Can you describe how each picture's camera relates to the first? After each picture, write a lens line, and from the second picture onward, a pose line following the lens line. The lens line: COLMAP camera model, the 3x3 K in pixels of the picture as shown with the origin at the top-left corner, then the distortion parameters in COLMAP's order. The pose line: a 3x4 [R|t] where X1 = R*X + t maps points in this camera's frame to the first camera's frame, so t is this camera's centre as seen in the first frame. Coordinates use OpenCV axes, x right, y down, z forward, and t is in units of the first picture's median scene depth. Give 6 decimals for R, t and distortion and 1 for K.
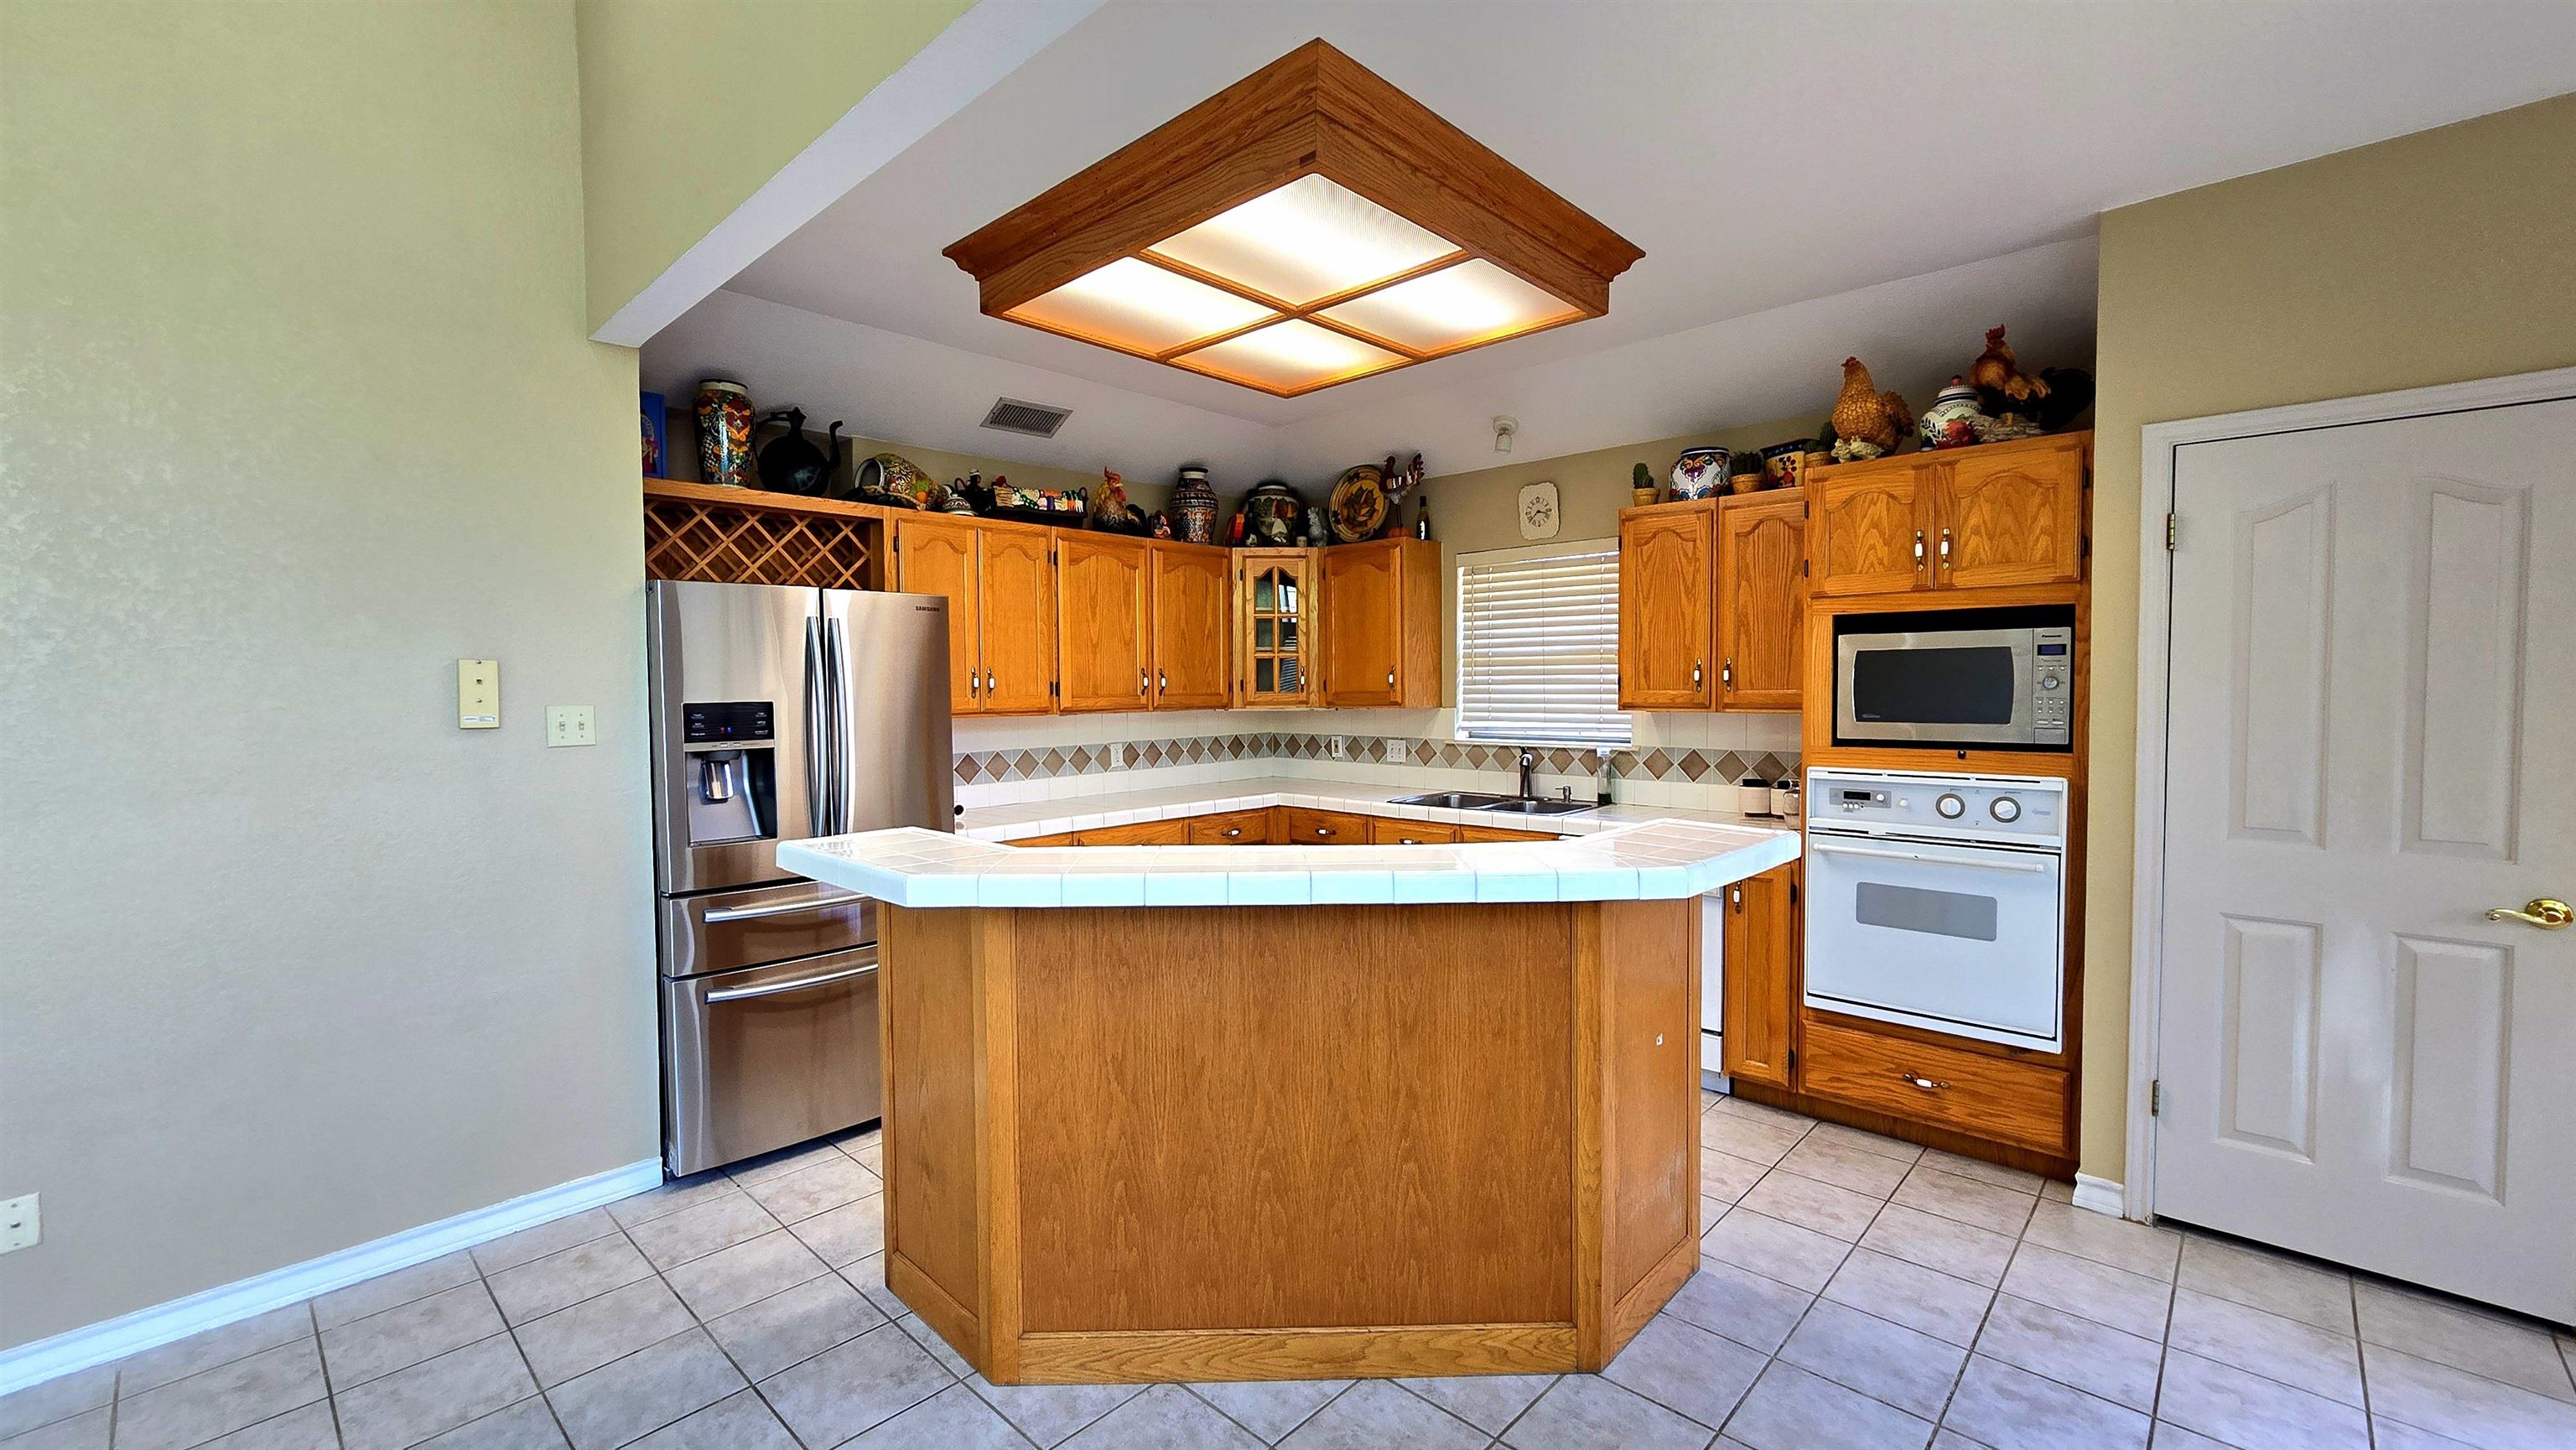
lens RADIAL K [[1052.1, 0, 1277.7], [0, 1052.1, 726.2], [0, 0, 1]] dist [-0.008657, 0.003375]
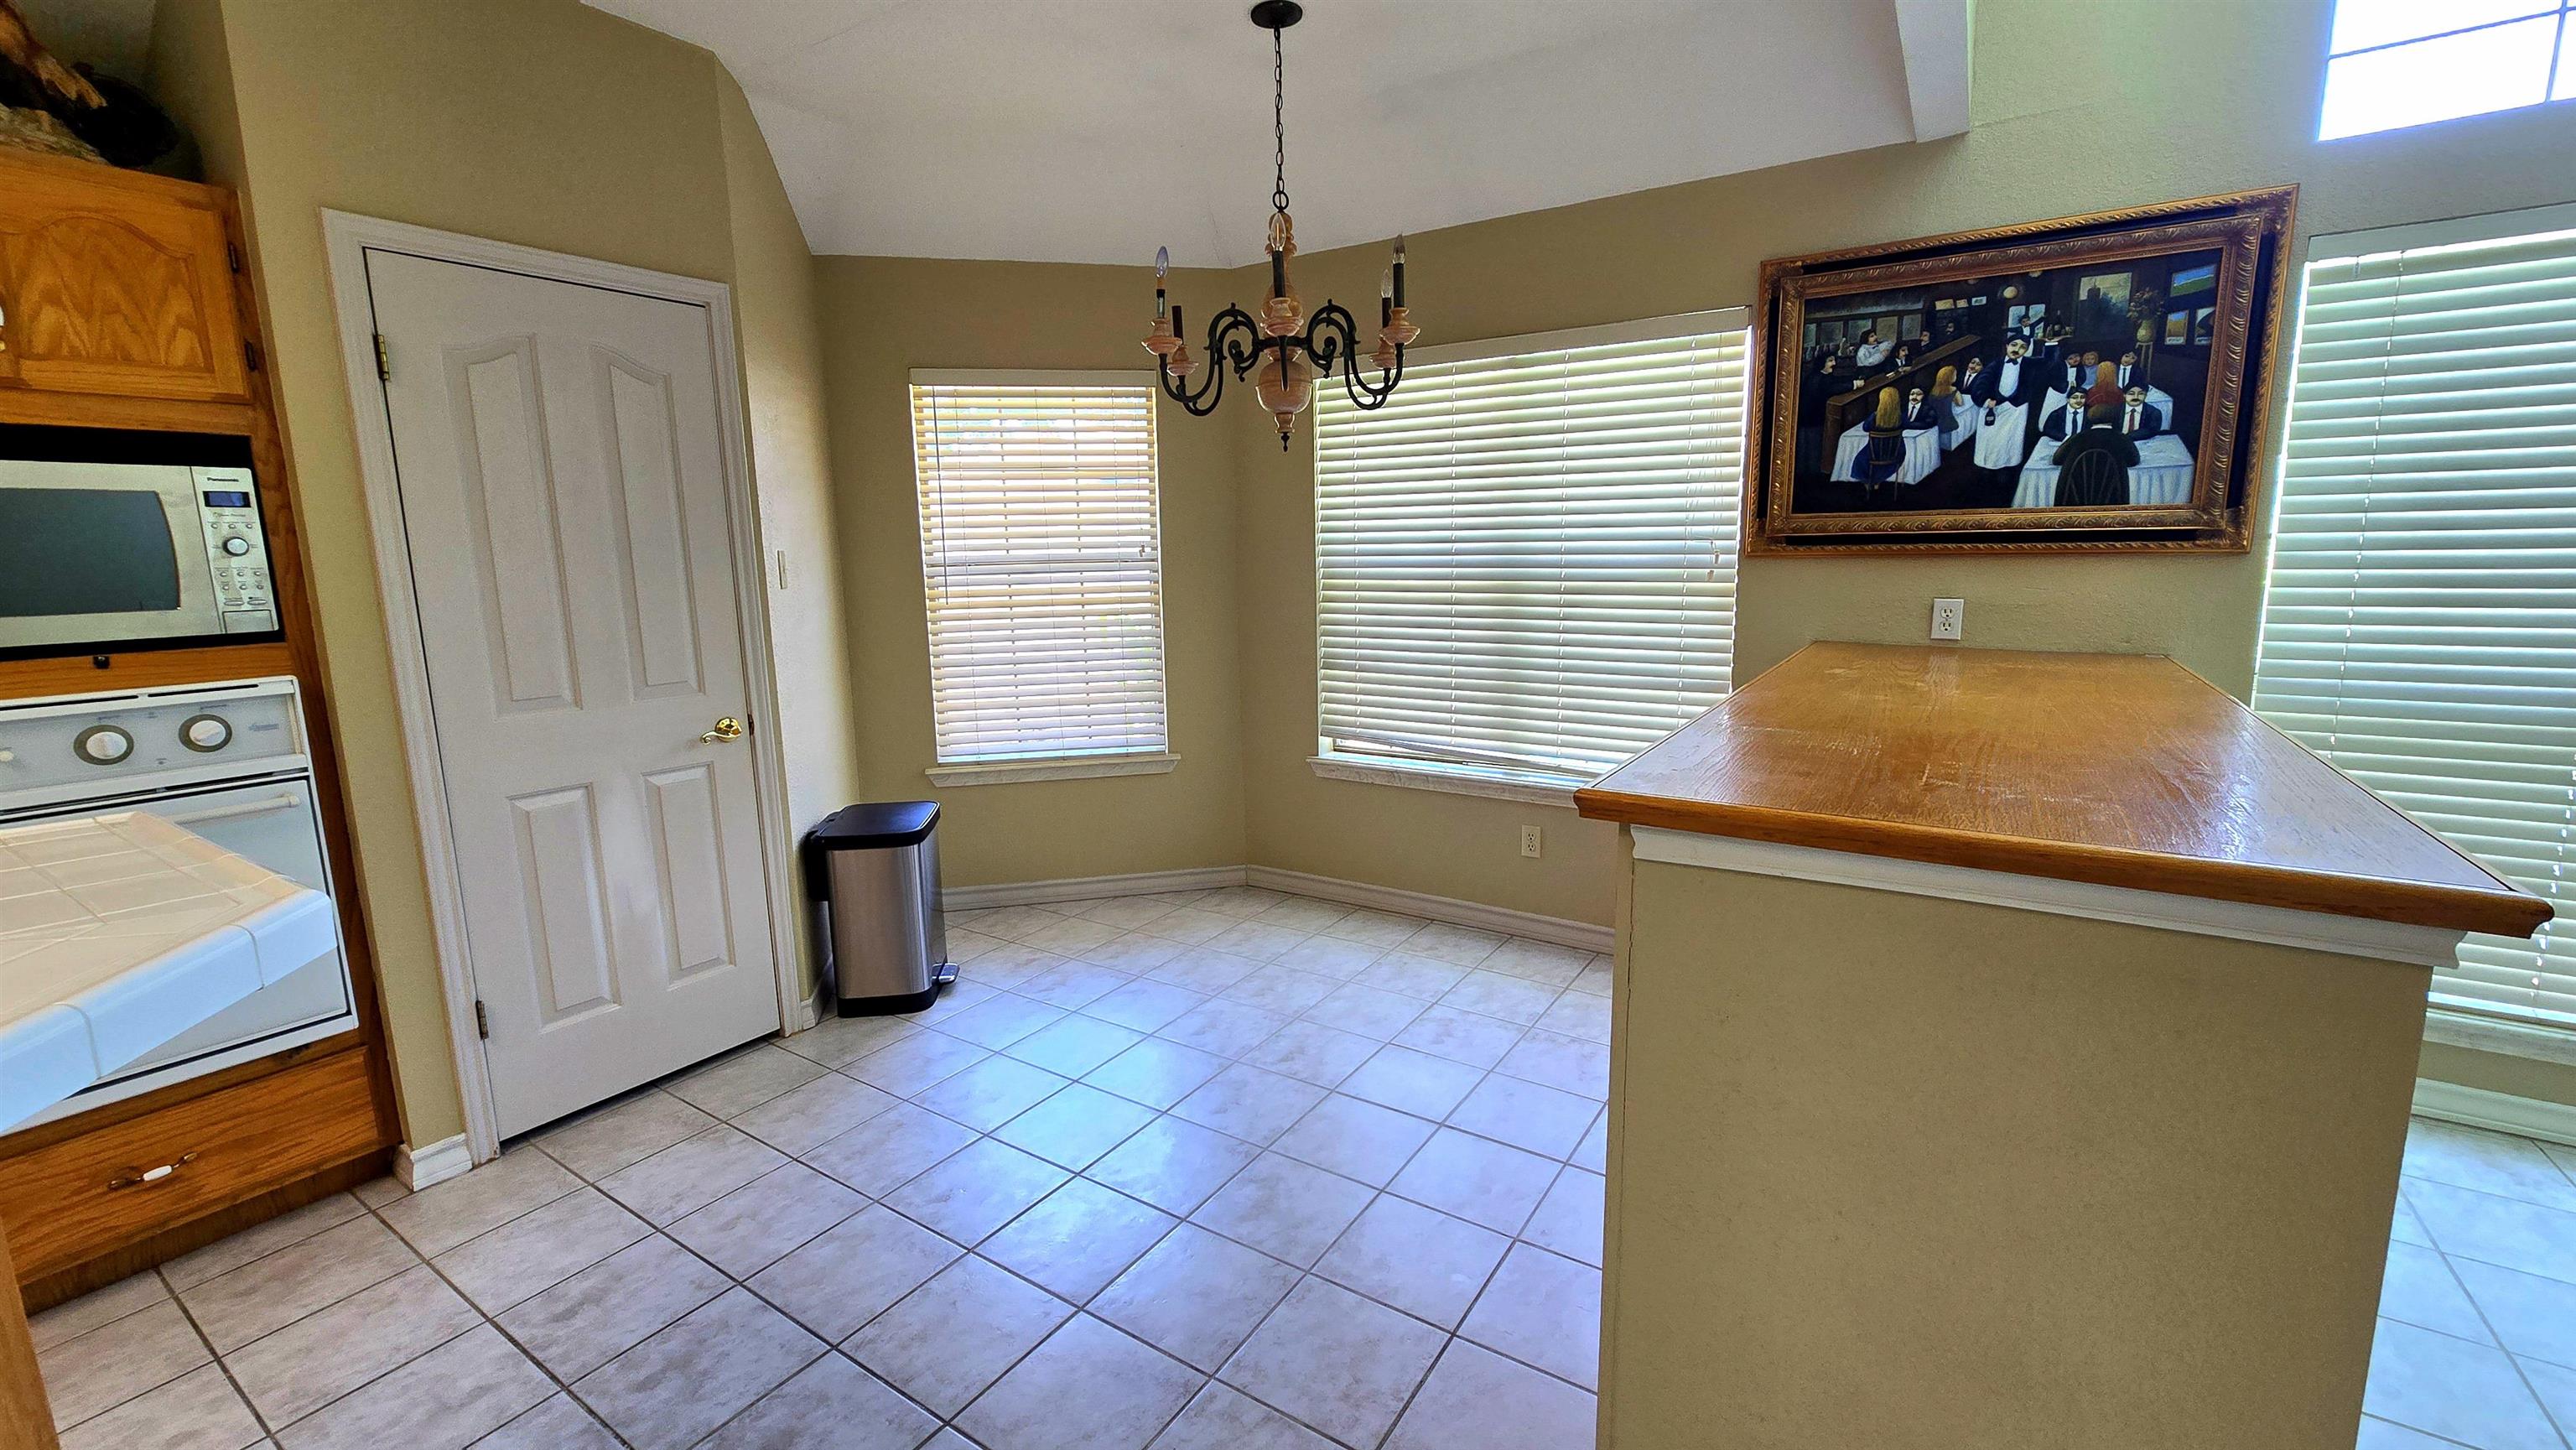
lens RADIAL K [[1052.1, 0, 1286.3], [0, 1052.1, 720.7], [0, 0, 1]] dist [-0.008657, 0.003375]
pose [[-0.173017, -0.149678, 0.973479, -0.094105], [0.064463, 0.984545, 0.162836, 0.005237], [-0.982807, 0.090927, -0.160694, 0.408876]]
